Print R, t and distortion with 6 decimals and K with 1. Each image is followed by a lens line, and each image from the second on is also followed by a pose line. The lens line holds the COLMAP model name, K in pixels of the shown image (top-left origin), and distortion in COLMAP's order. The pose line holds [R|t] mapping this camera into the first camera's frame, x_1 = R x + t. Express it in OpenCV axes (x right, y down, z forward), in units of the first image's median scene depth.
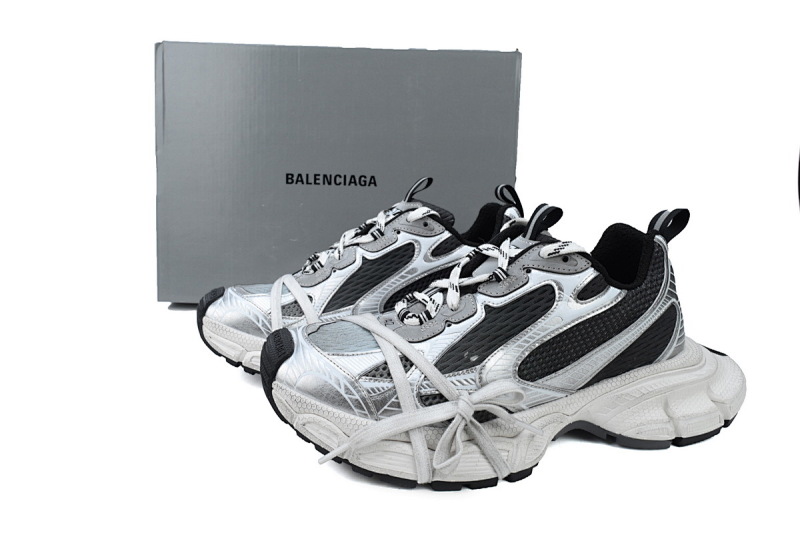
lens RADIAL K [[615.3, 0, 400.0], [0, 615.3, 265.4], [0, 0, 1]] dist [0.055170, 0.002362]
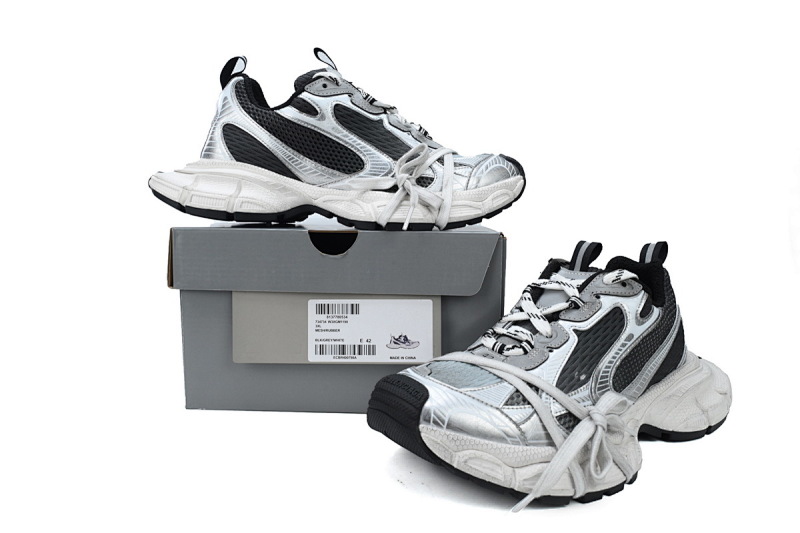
lens RADIAL K [[615.3, 0, 400.6], [0, 615.3, 266.8], [0, 0, 1]] dist [0.055170, 0.002362]
pose [[0.927031, -0.059206, 0.370281, -0.562480], [0.098777, 0.991138, -0.088818, 0.019916], [-0.361741, 0.118912, 0.924664, 0.061894]]
